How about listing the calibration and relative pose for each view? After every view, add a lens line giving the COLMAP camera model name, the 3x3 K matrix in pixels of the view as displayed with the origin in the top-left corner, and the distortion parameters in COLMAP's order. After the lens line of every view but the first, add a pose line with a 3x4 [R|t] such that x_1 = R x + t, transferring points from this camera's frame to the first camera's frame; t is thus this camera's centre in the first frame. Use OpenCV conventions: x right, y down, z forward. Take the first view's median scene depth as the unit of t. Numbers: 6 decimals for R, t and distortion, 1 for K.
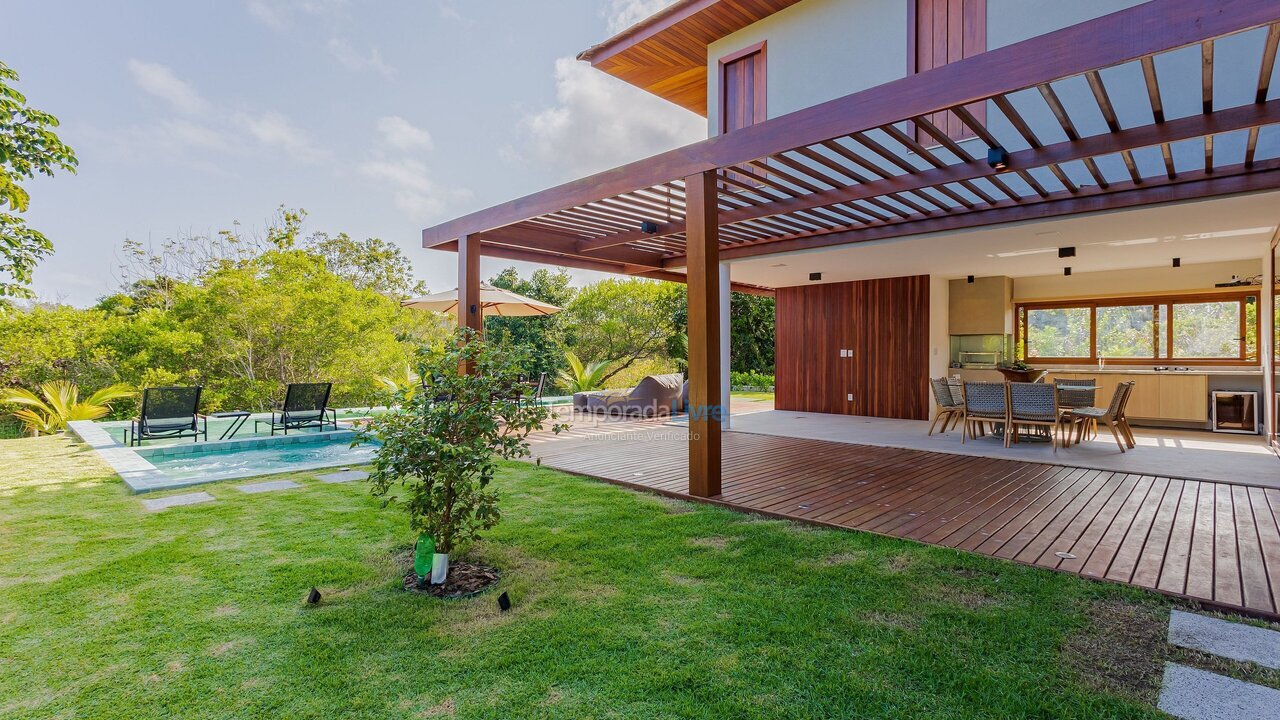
lens RADIAL K [[599.9, 0, 640.0], [0, 599.9, 360.0], [0, 0, 1]] dist [-0.001748, -0.000342]
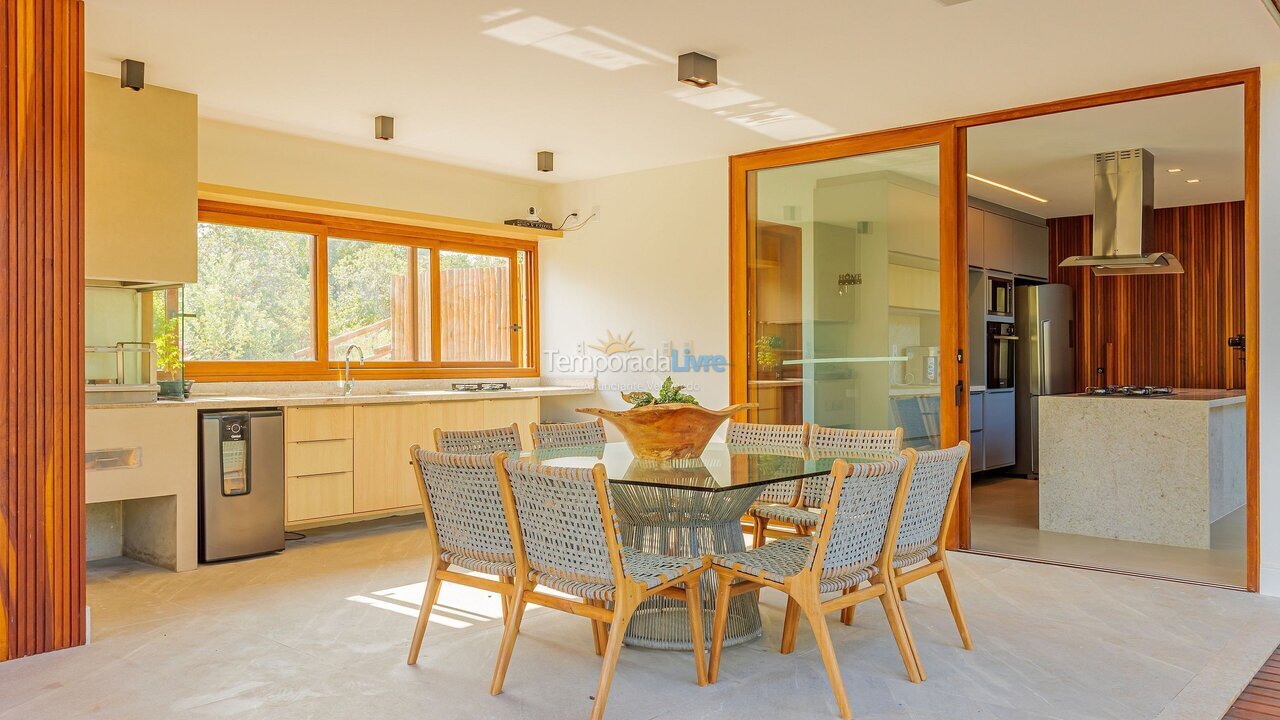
lens RADIAL K [[968.9, 0, 640.0], [0, 968.9, 360.0], [0, 0, 1]] dist [-0.002282, -0.001026]
pose [[-0.050930, -0.004079, 0.998694, 0.100033], [0.002676, 0.999988, 0.004221, -0.007004], [-0.998699, 0.002887, -0.050919, 0.787880]]
